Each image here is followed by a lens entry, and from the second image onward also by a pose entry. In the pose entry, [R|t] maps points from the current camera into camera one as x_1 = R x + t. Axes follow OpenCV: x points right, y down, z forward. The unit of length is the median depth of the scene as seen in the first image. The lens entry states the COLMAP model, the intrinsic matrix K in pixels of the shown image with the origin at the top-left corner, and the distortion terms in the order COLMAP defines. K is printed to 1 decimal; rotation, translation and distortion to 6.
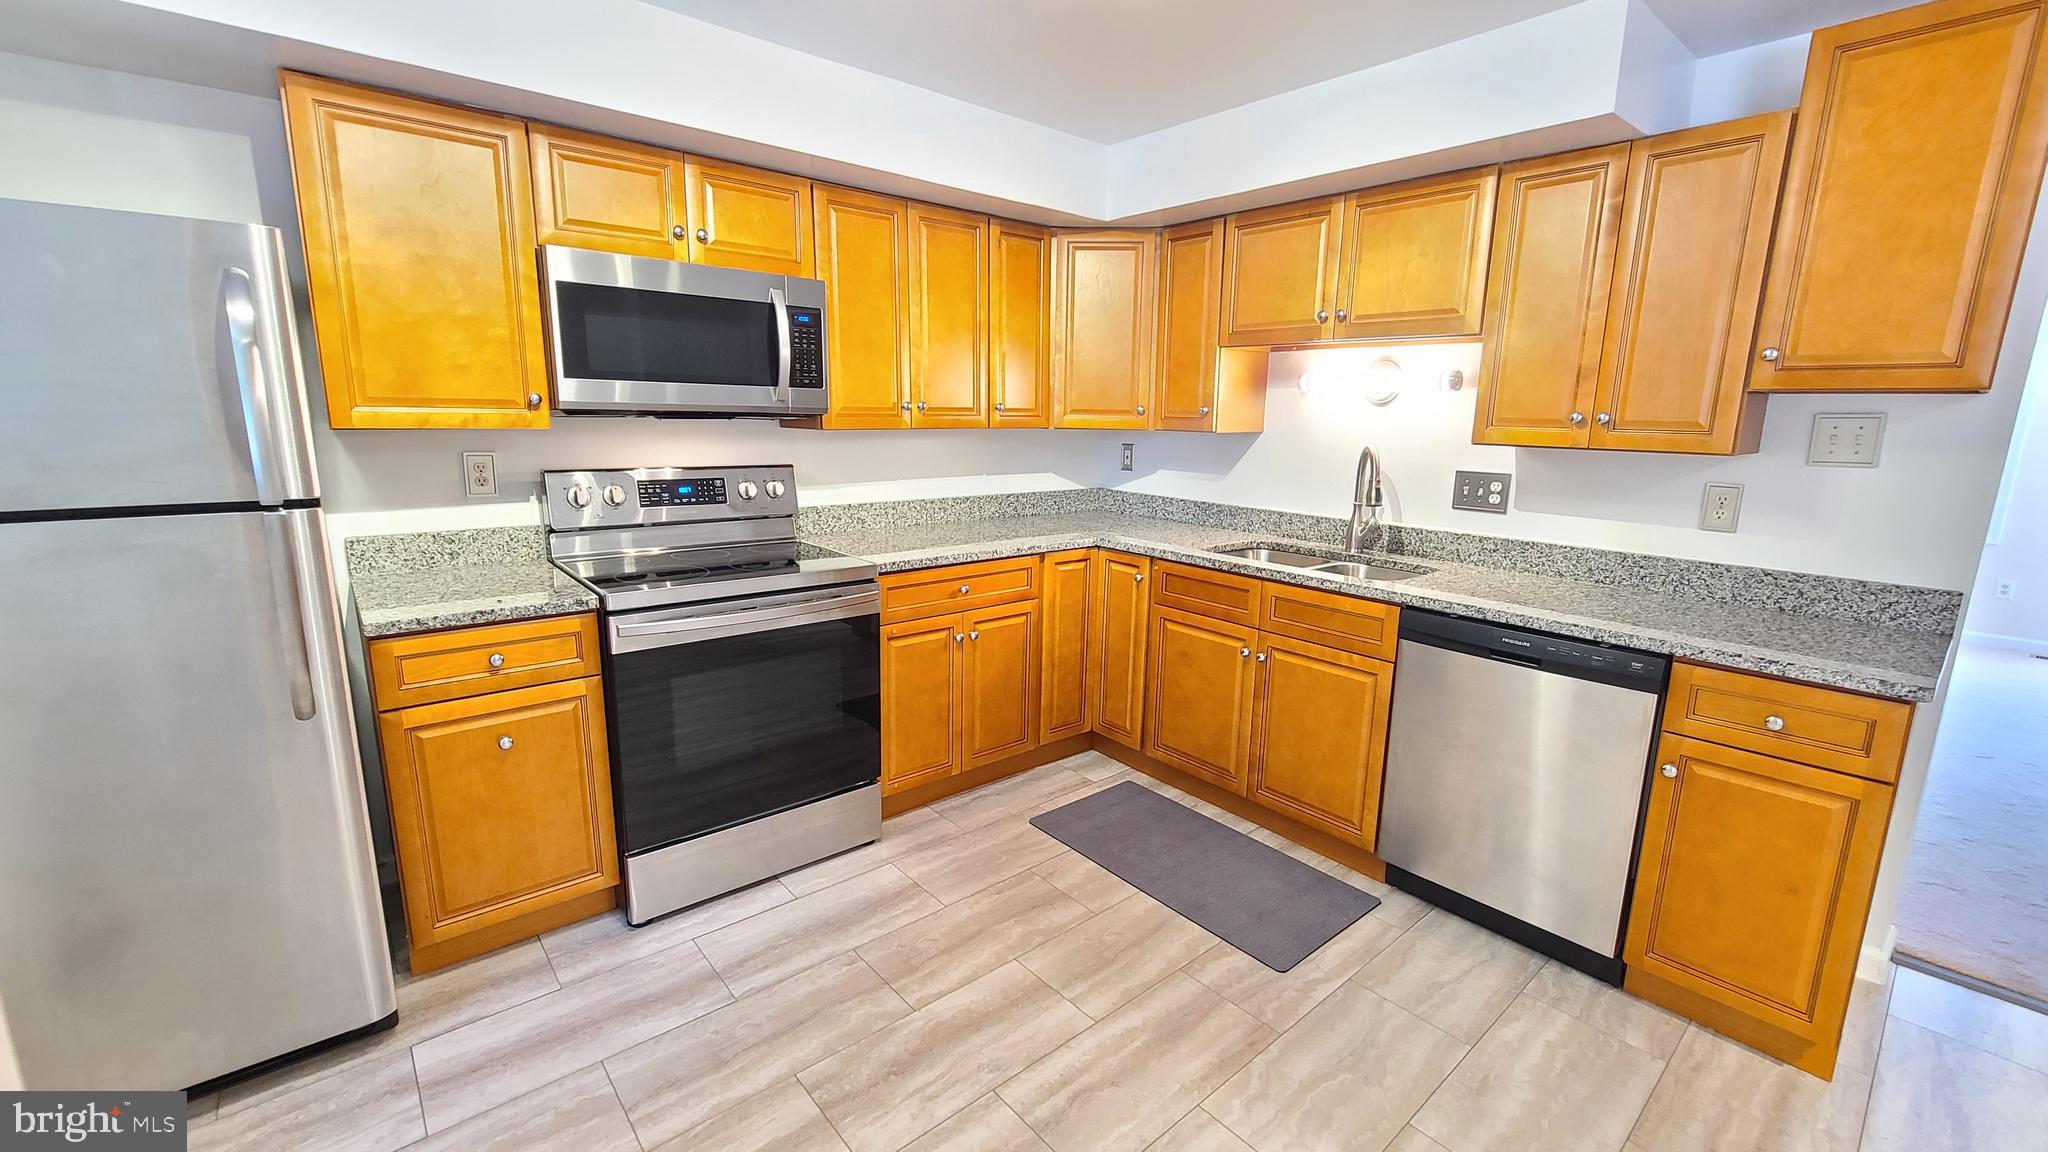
lens RADIAL K [[836.1, 0, 1044.2], [0, 836.1, 574.6], [0, 0, 1]] dist [-0.001908, 0.001317]
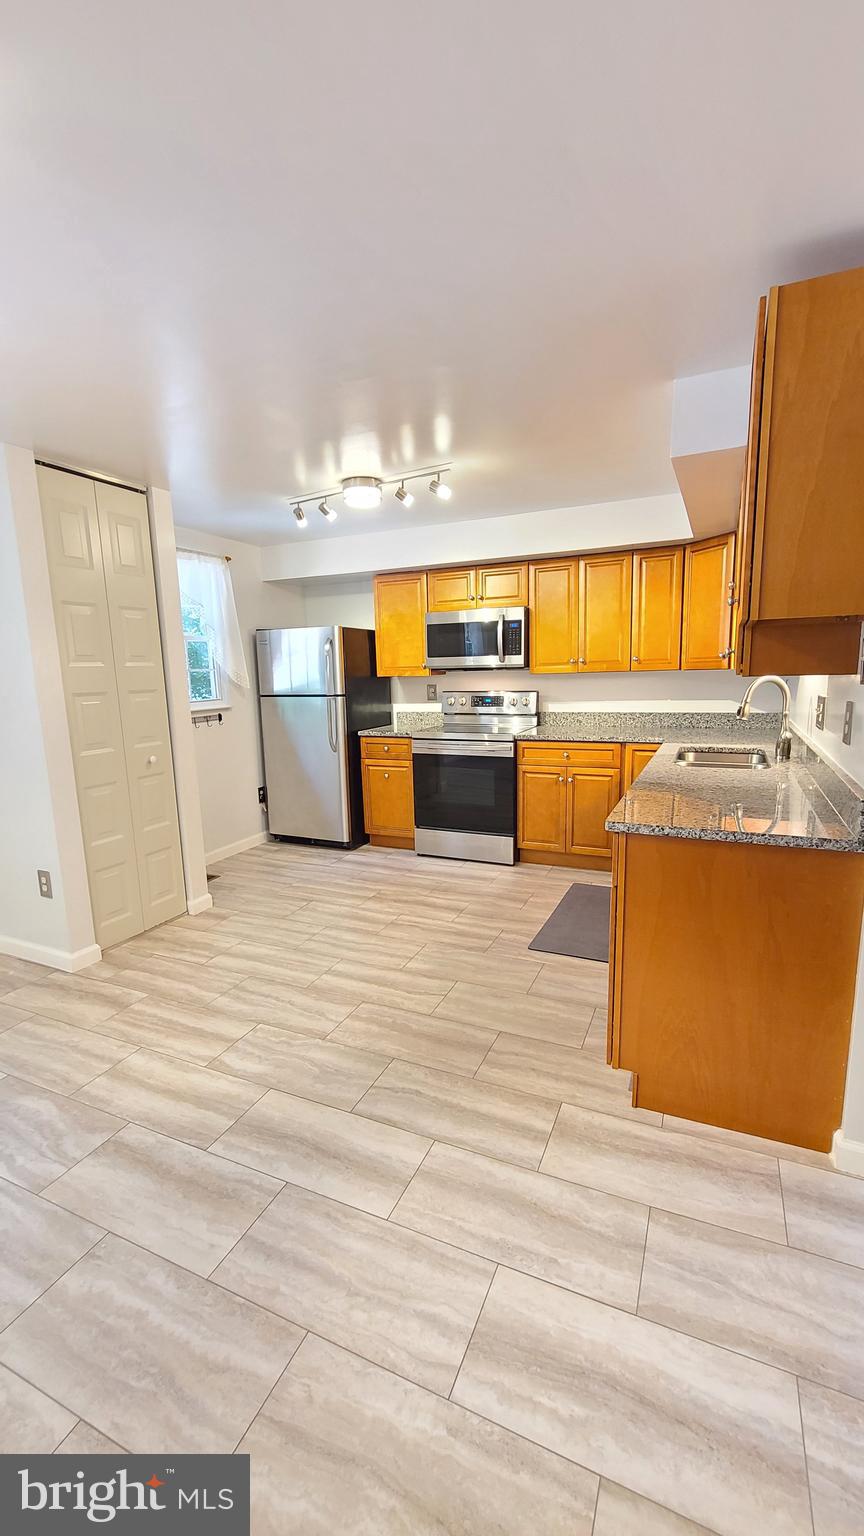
lens RADIAL K [[627.0, 0, 429.2], [0, 627.0, 781.9], [0, 0, 1]] dist [-0.001908, 0.001317]
pose [[0.407445, 0.129890, -0.903945, 1.244959], [-0.145179, 0.986458, 0.076308, 0.016979], [0.901616, 0.100142, 0.420785, 0.126374]]
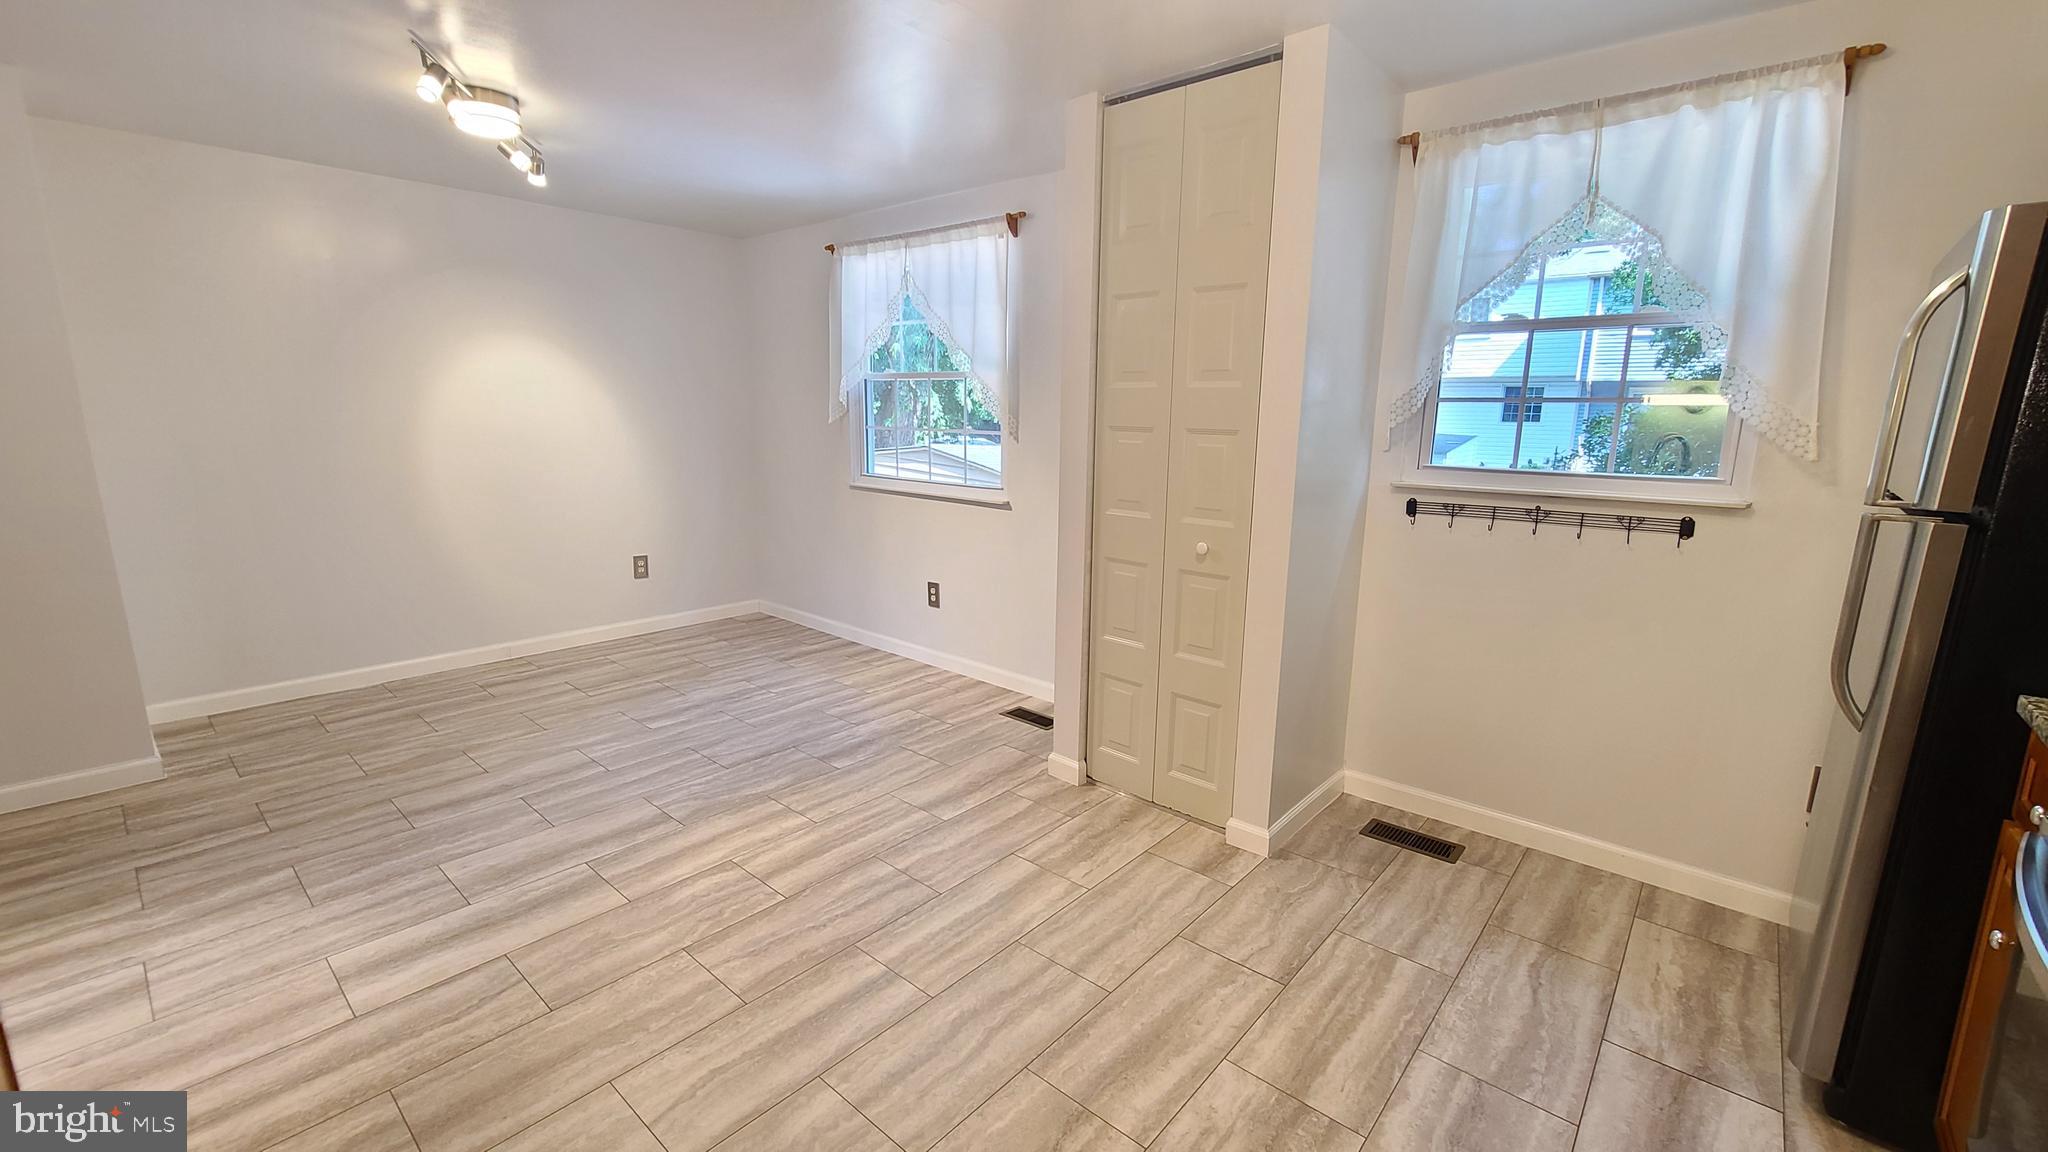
lens RADIAL K [[836.1, 0, 1041.2], [0, 836.1, 578.0], [0, 0, 1]] dist [-0.001908, 0.001317]
pose [[-0.989422, -0.006682, -0.144912, 0.129162], [-0.062228, 0.921913, 0.382367, -0.197986], [0.131041, 0.387340, -0.912576, 1.104298]]
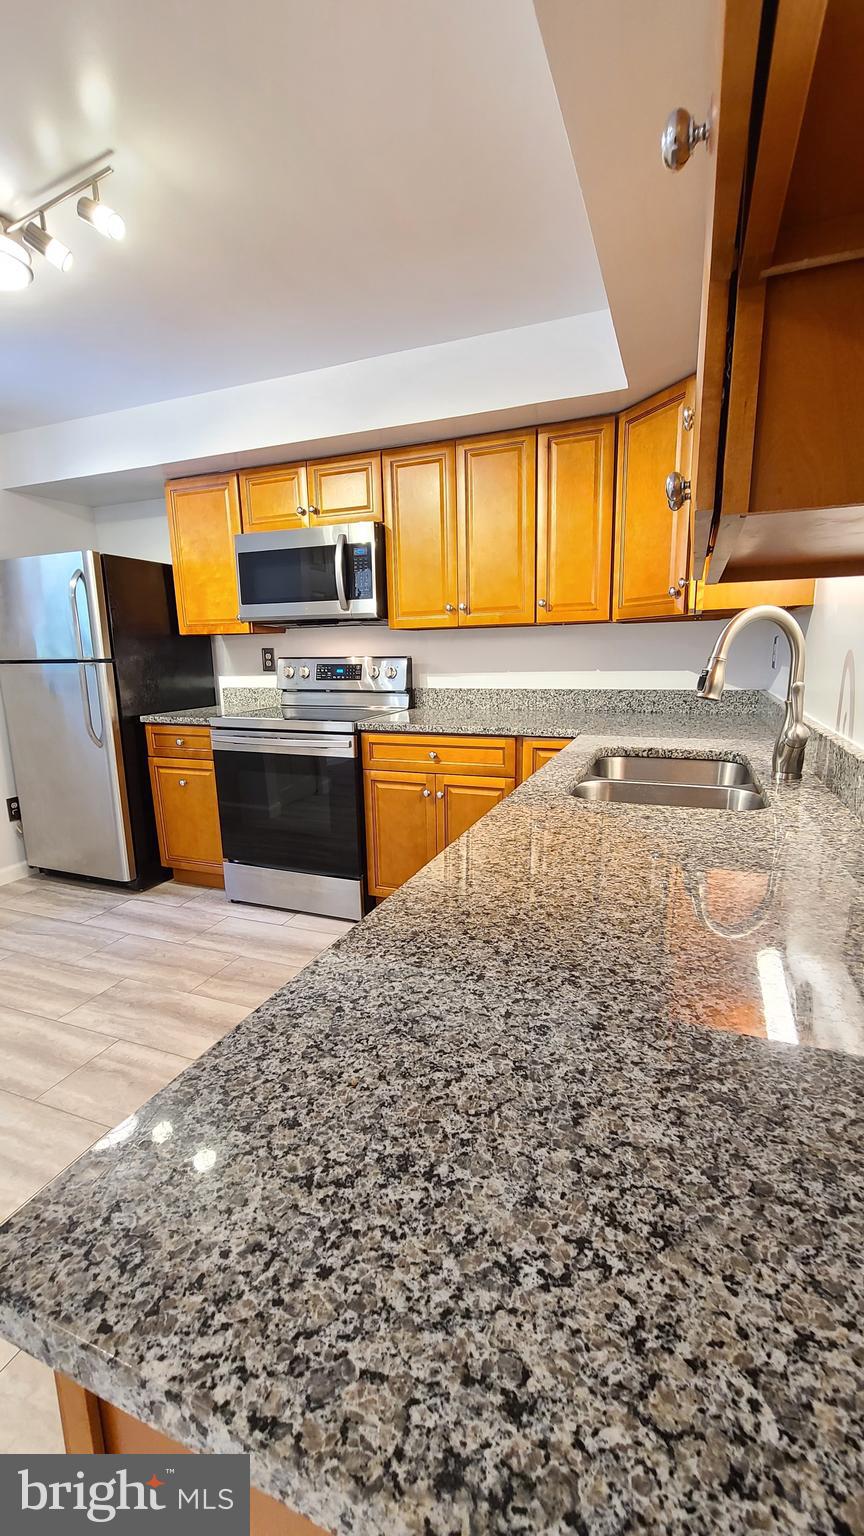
lens RADIAL K [[627.0, 0, 431.7], [0, 627.0, 780.5], [0, 0, 1]] dist [-0.001908, 0.001317]
pose [[0.458306, 0.153050, -0.875517, 0.809702], [-0.148618, 0.984390, 0.094285, -0.035631], [0.876281, 0.086906, 0.473898, 0.644970]]
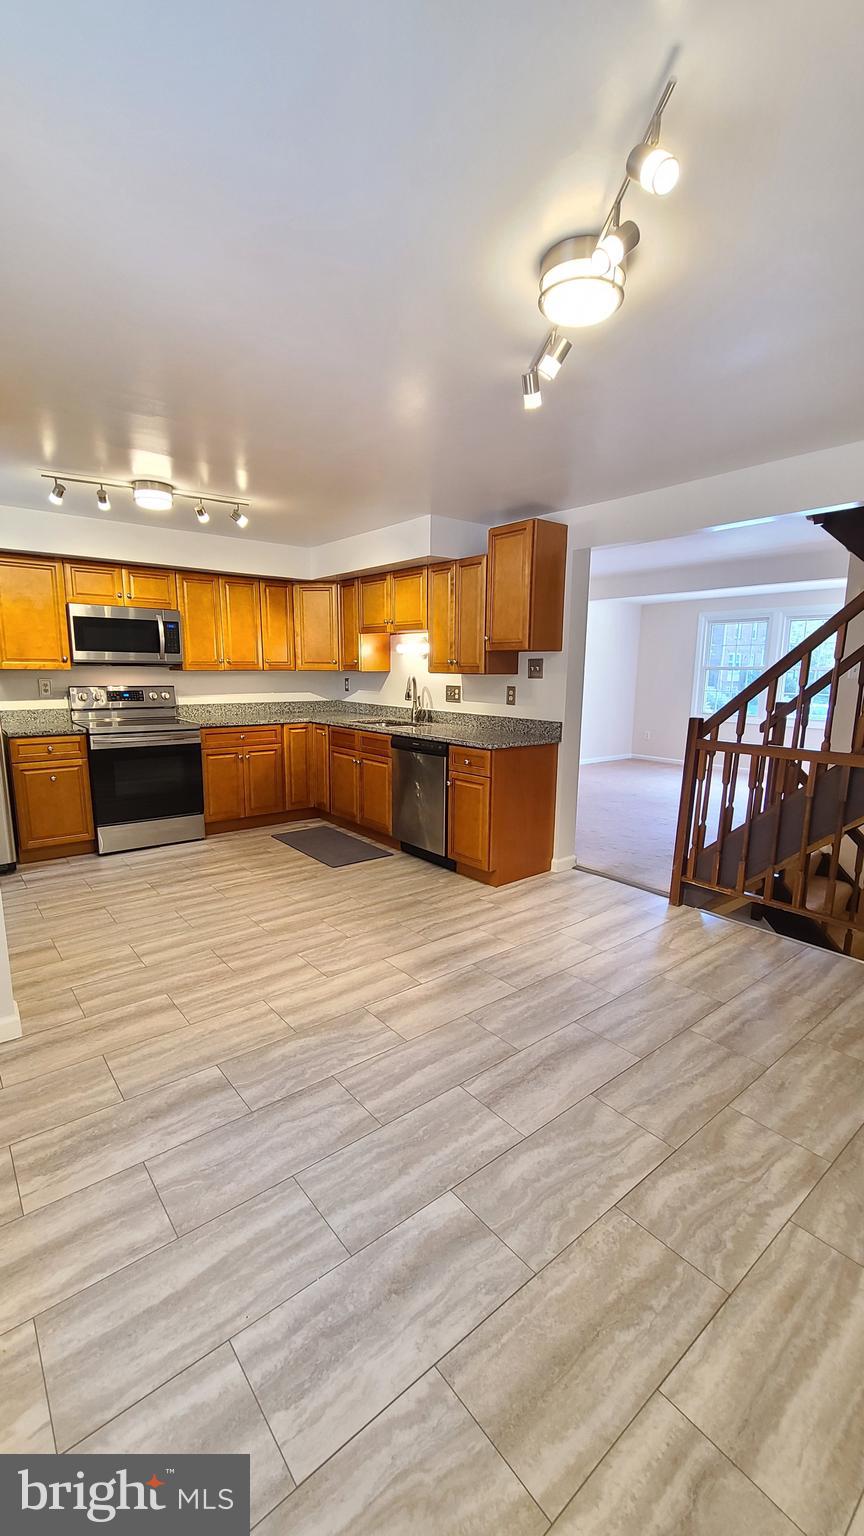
lens RADIAL K [[627.0, 0, 432.8], [0, 627.0, 780.3], [0, 0, 1]] dist [-0.001908, 0.001317]
pose [[0.999254, -0.003076, -0.038504, 0.588482], [0.002402, 0.999844, -0.017523, 0.199118], [0.038552, 0.017417, 0.999105, -0.873709]]
